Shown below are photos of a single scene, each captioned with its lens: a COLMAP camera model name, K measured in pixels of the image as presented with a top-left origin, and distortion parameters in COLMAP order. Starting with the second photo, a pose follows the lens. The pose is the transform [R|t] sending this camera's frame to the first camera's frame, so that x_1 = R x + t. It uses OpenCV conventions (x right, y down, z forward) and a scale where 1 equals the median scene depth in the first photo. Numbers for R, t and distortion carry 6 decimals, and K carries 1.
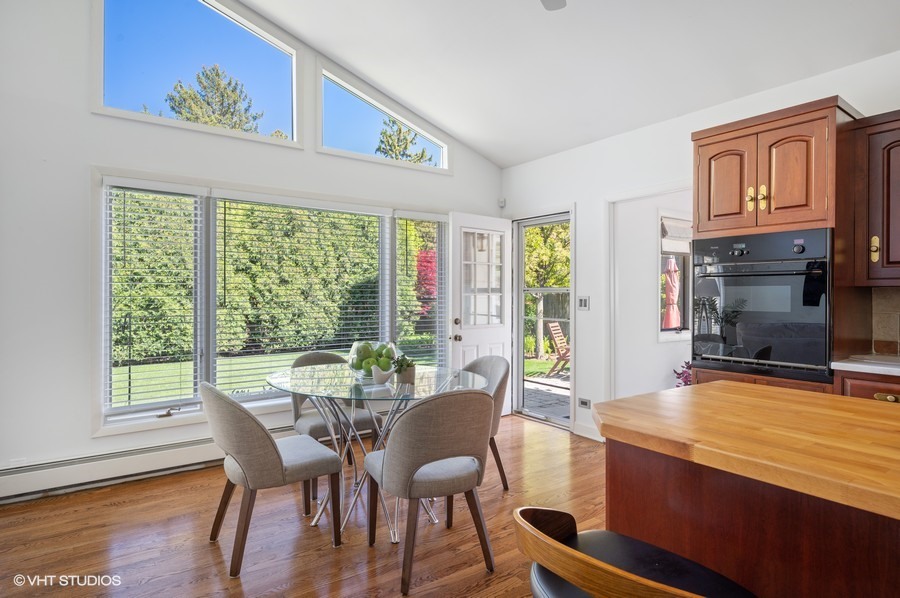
lens RADIAL K [[502.2, 0, 450.0], [0, 502.2, 299.0], [0, 0, 1]] dist [0.002359, 0.000451]
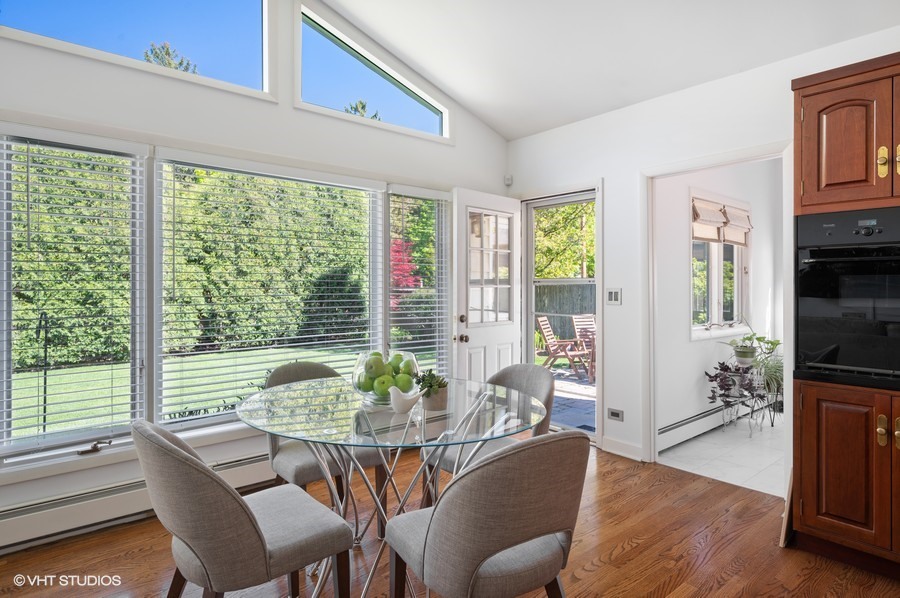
lens RADIAL K [[503.0, 0, 450.4], [0, 503.0, 288.8], [0, 0, 1]] dist [-0.001679, 0.000696]
pose [[0.996854, -0.002367, 0.079227, -0.044400], [0.002765, 0.999984, -0.004907, -0.000729], [-0.079214, 0.005110, 0.996845, 0.101244]]
